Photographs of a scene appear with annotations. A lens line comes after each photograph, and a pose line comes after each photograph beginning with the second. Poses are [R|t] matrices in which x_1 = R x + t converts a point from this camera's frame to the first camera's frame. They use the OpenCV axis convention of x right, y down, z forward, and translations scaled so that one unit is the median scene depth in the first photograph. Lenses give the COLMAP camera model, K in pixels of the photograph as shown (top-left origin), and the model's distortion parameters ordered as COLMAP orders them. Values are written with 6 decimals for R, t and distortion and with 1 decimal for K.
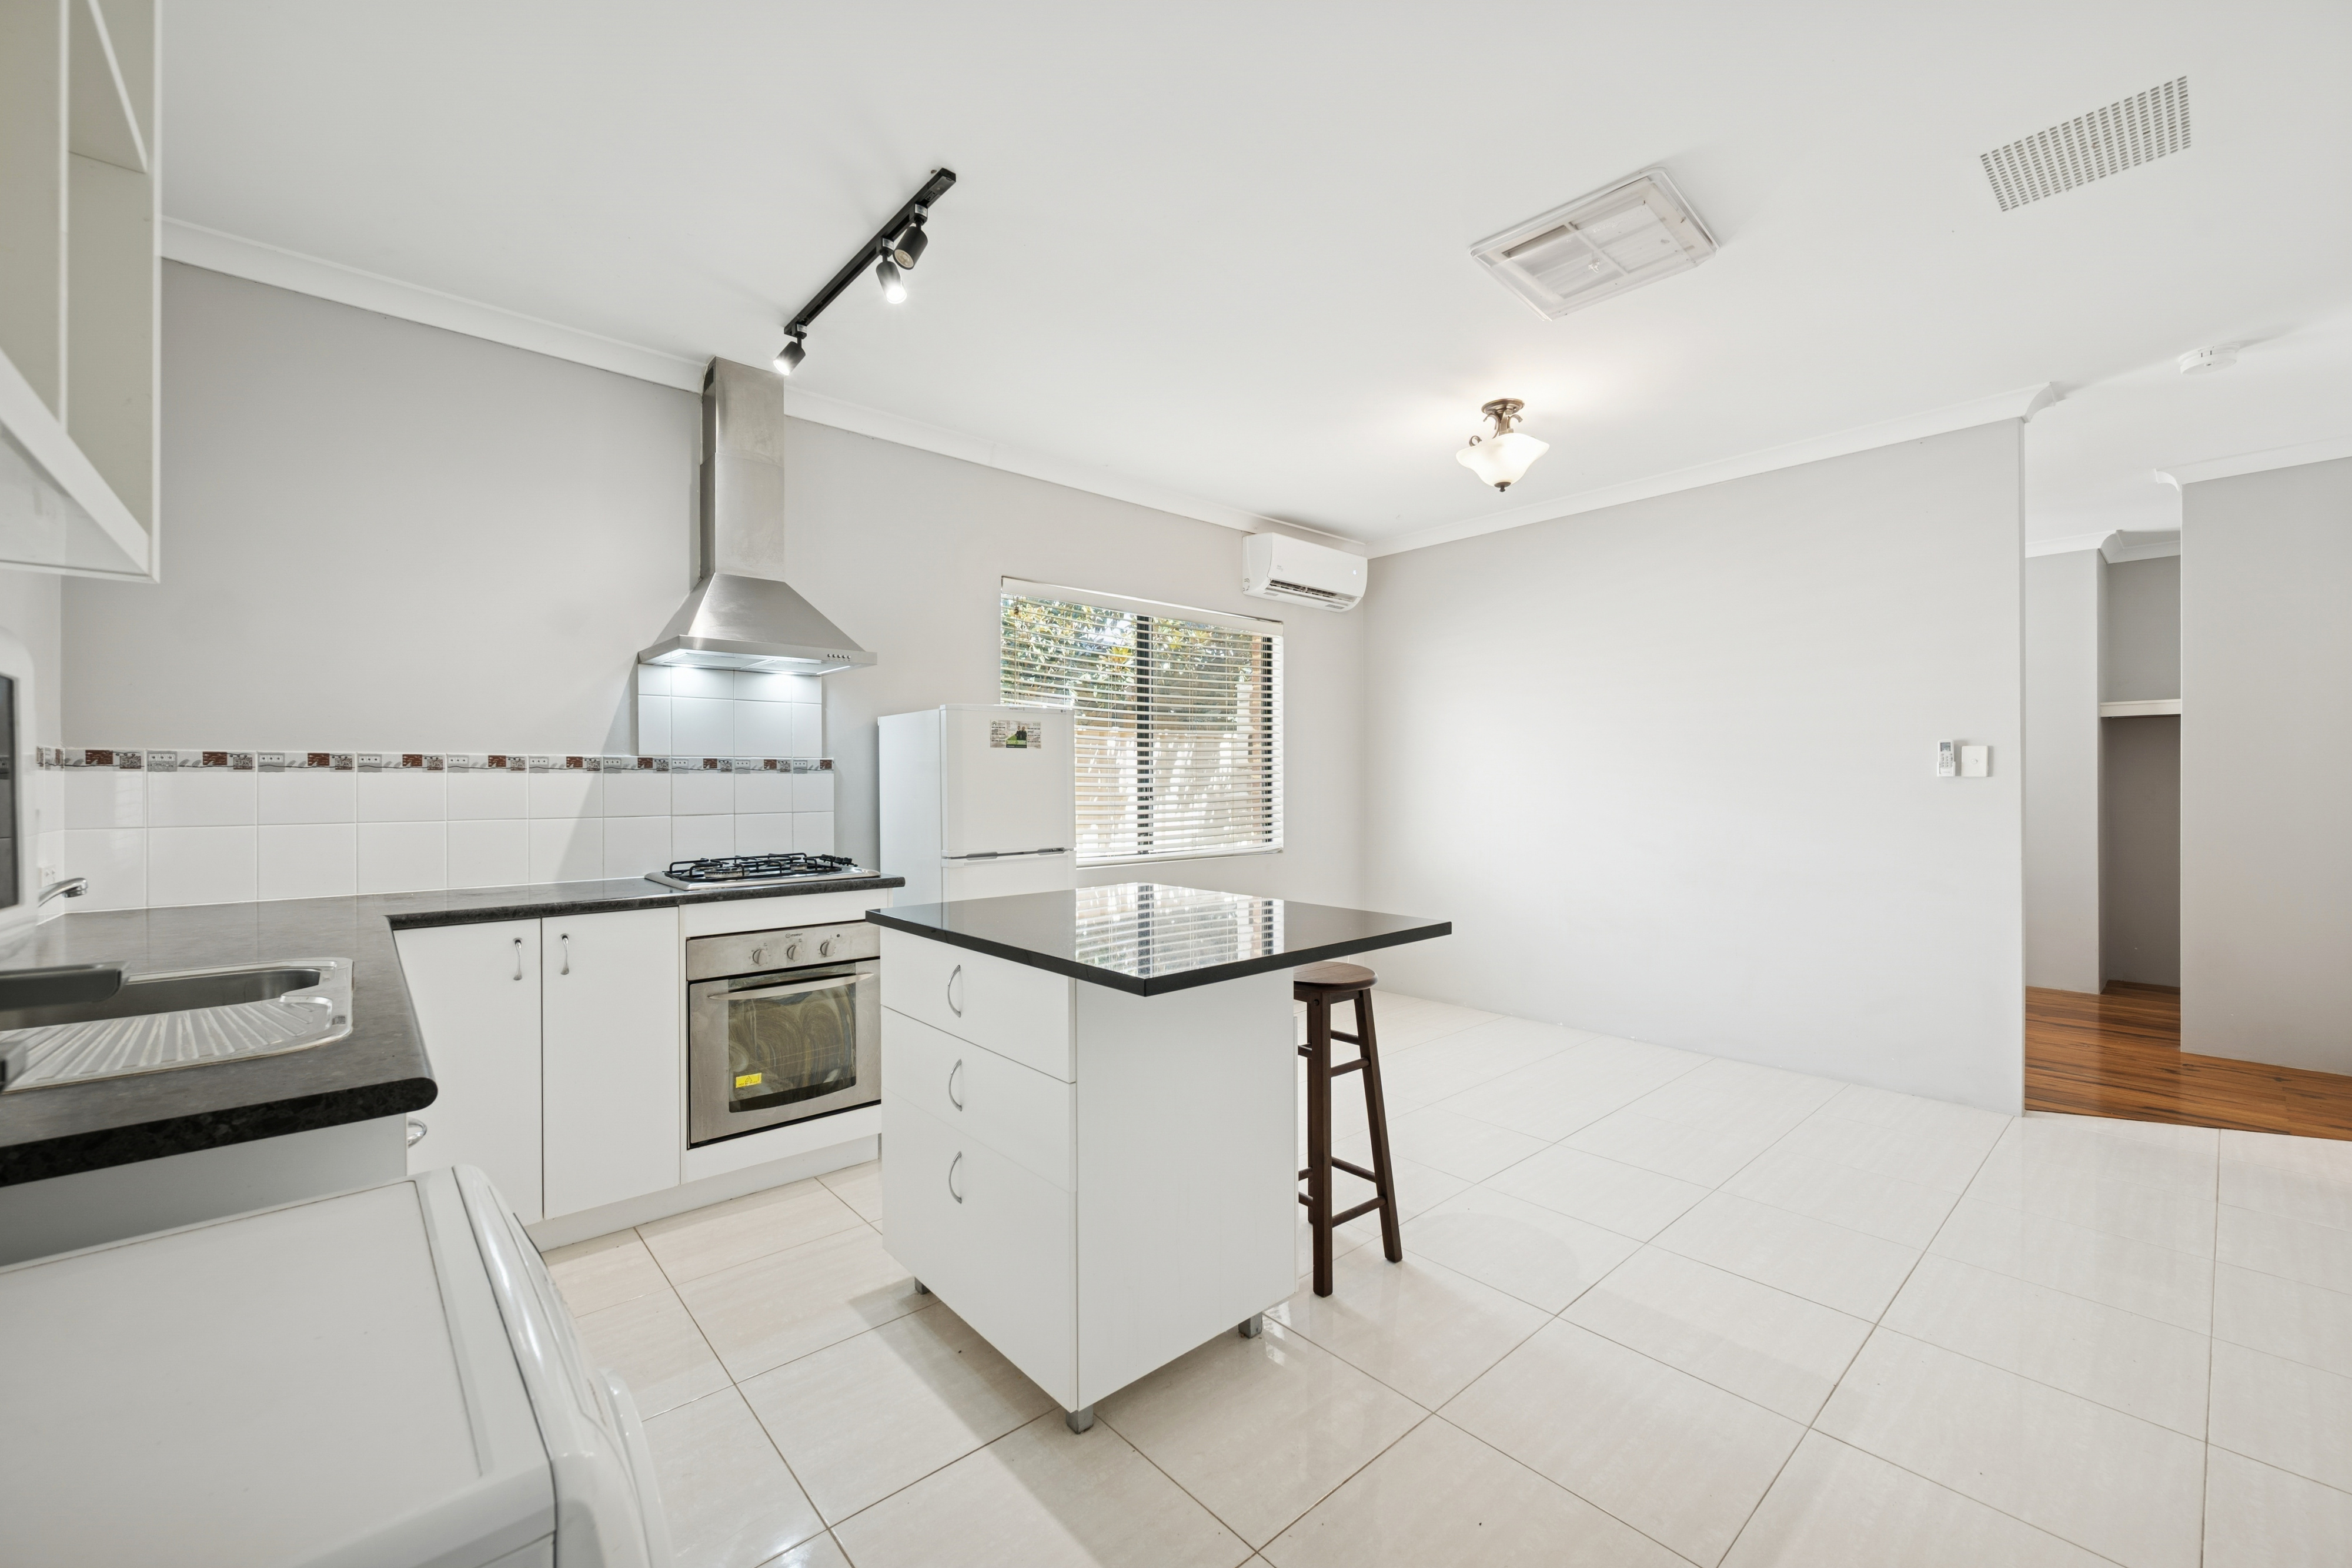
lens RADIAL K [[927.1, 0, 1167.0], [0, 927.1, 782.4], [0, 0, 1]] dist [0.000184, 0.000123]
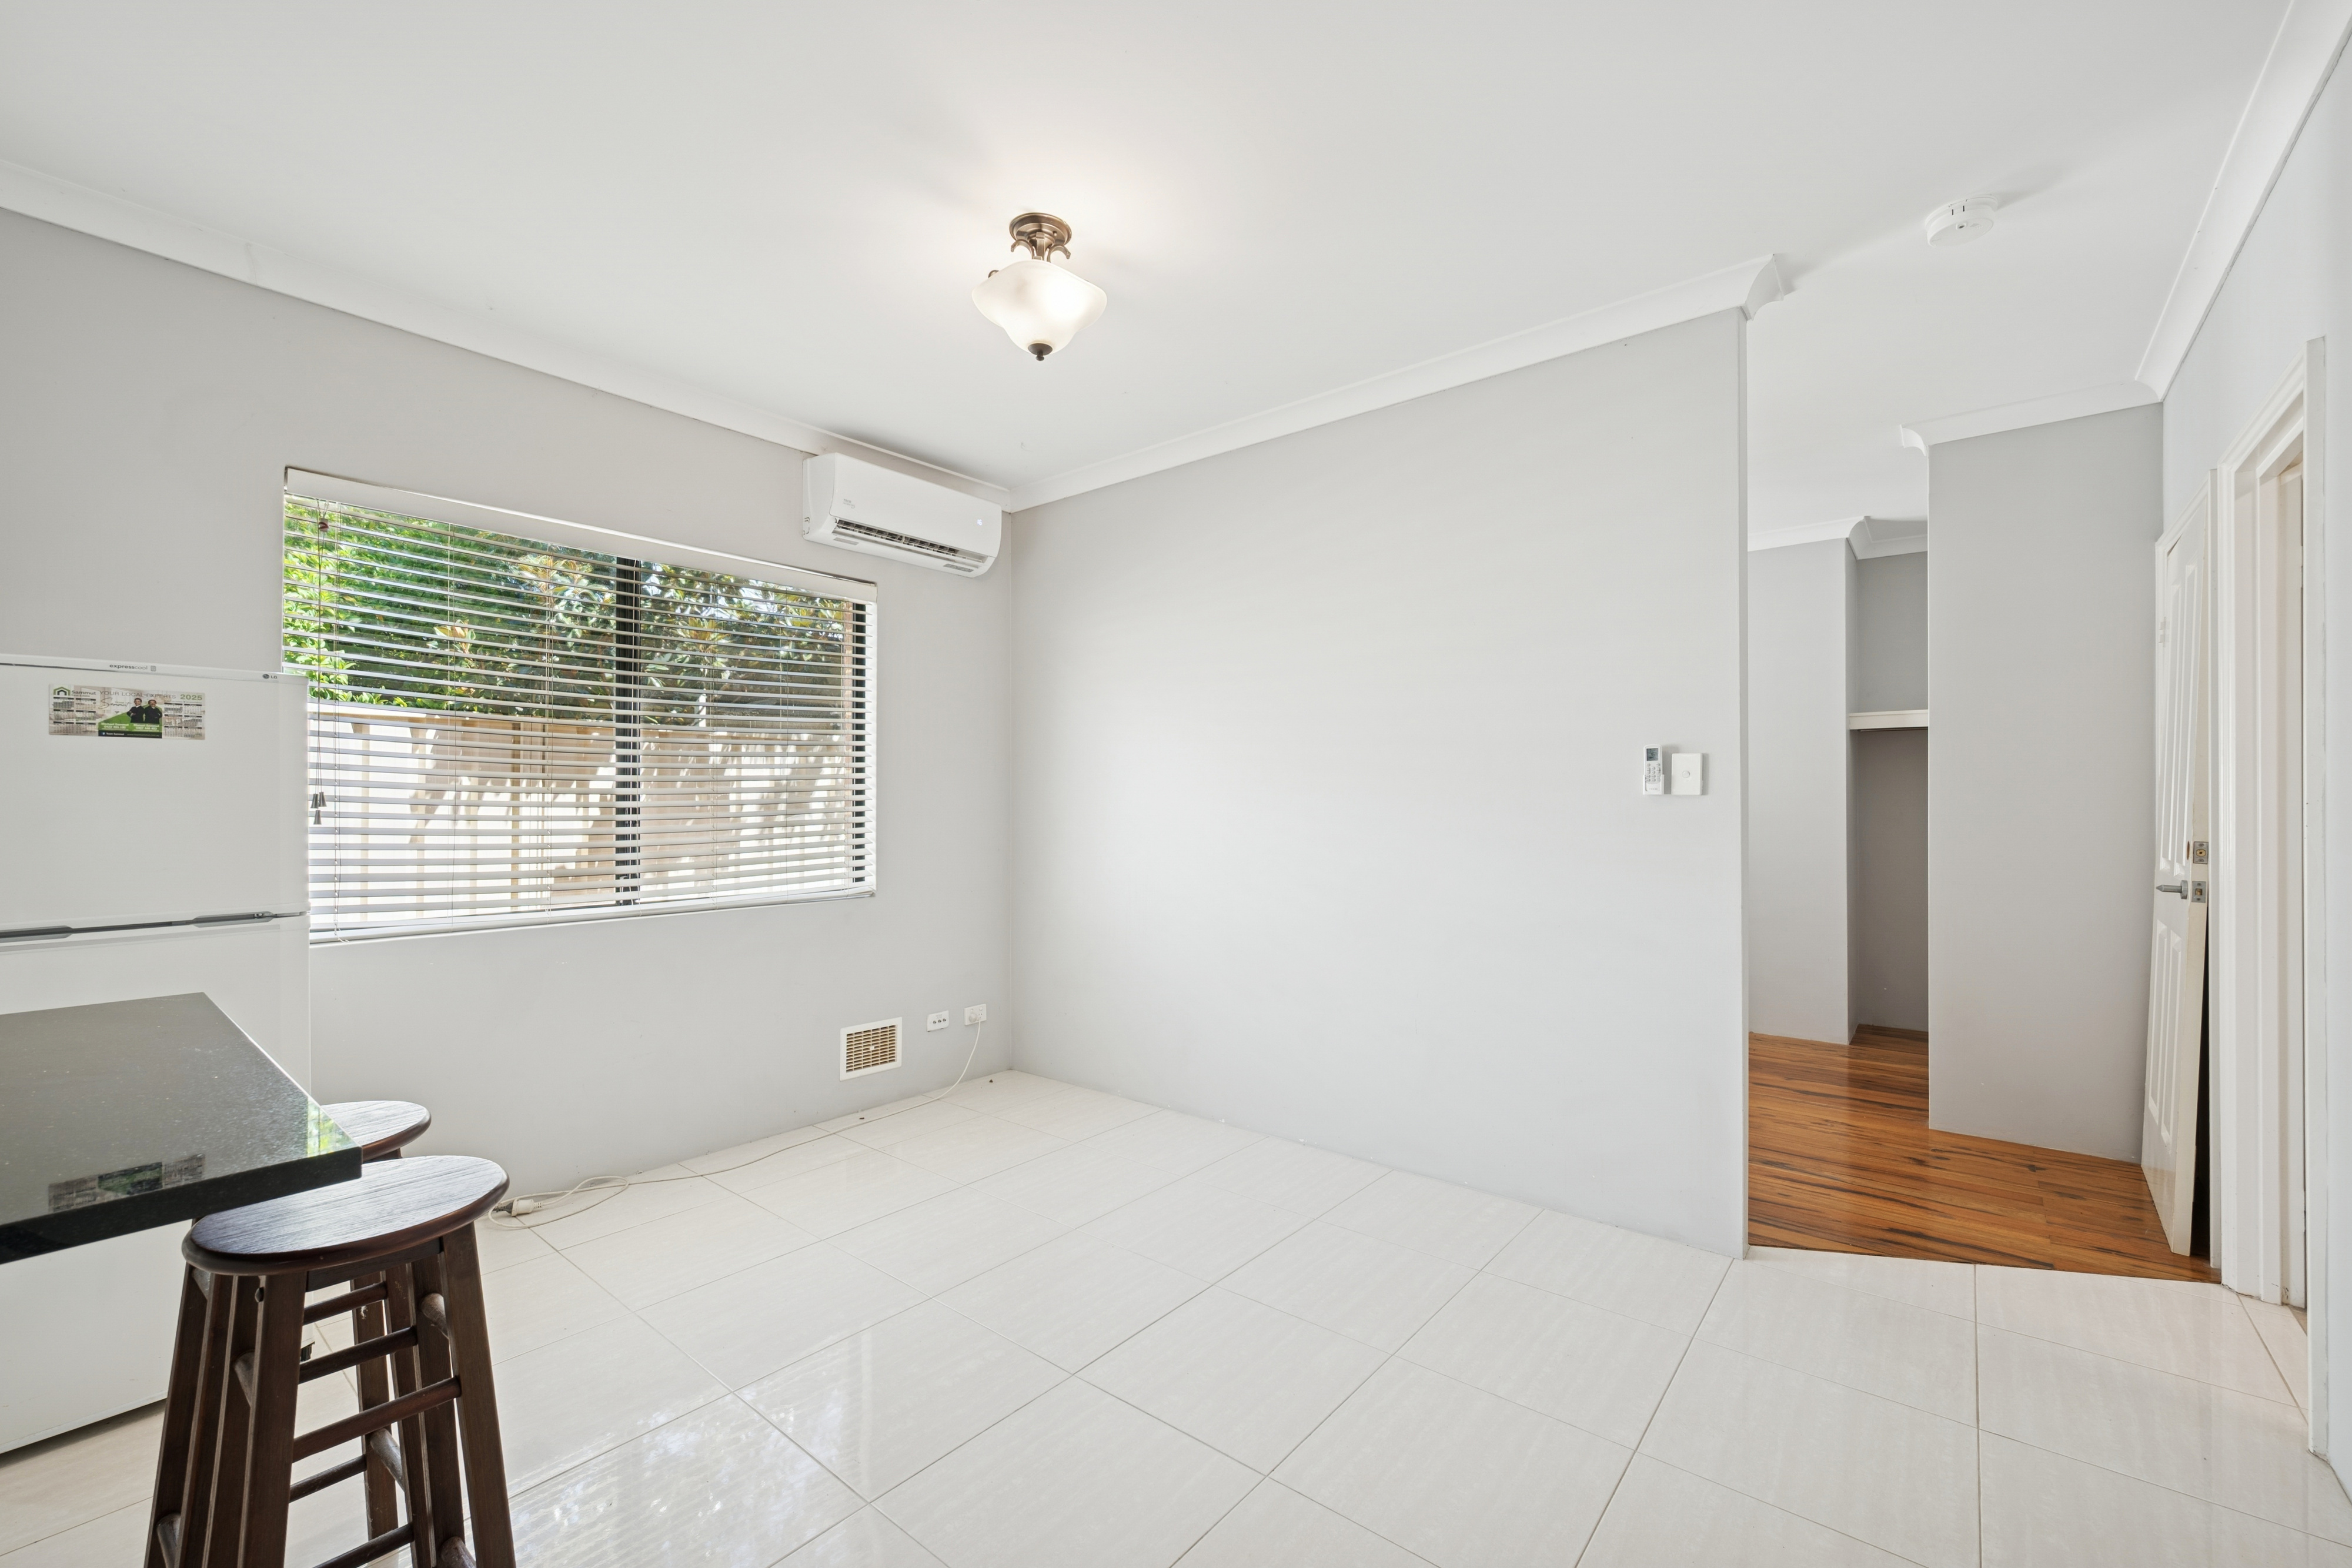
lens RADIAL K [[952.7, 0, 1168.3], [0, 952.7, 795.7], [0, 0, 1]] dist [0.000918, -0.000351]
pose [[0.987619, 0.003575, 0.156830, 0.358577], [-0.002605, 0.999976, -0.006389, 0.000134], [-0.156849, 0.005902, 0.987605, 0.329586]]
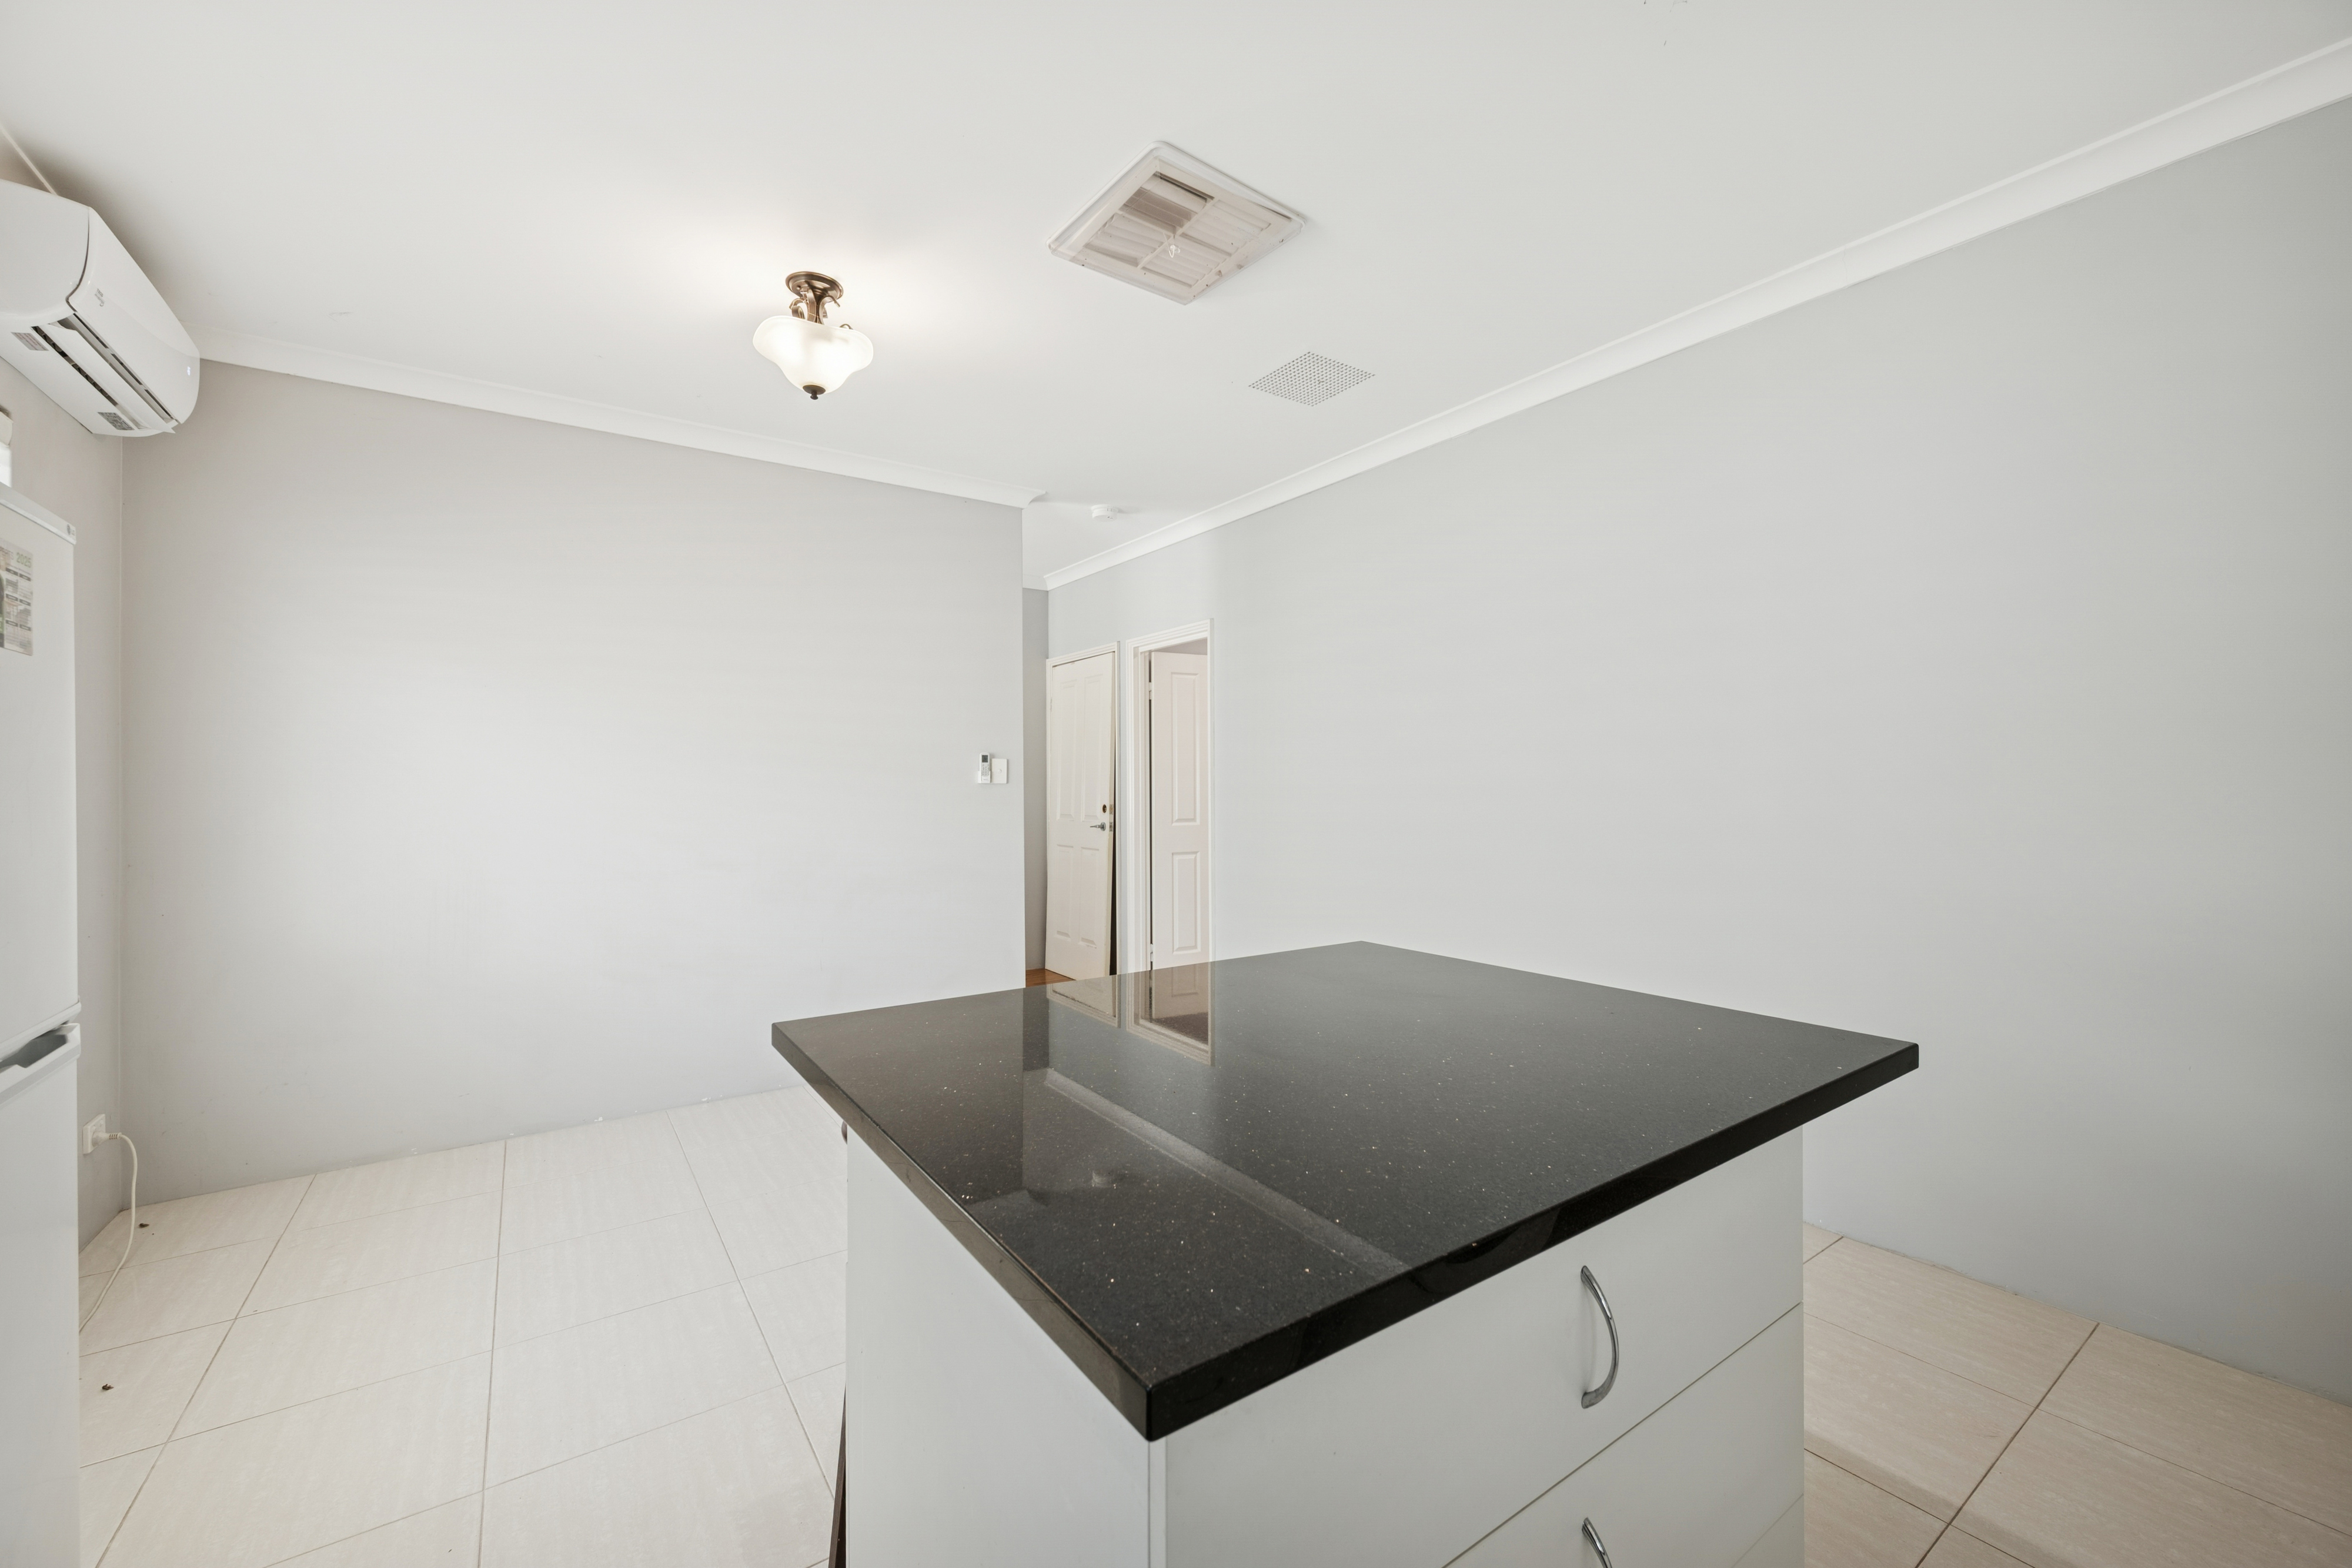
lens RADIAL K [[927.1, 0, 1167.0], [0, 927.1, 782.4], [0, 0, 1]] dist [0.000184, 0.000123]
pose [[0.113812, 0.006868, 0.993479, -0.355945], [0.005434, 0.999957, -0.007536, 0.003310], [-0.993487, 0.006256, 0.113770, 0.653225]]
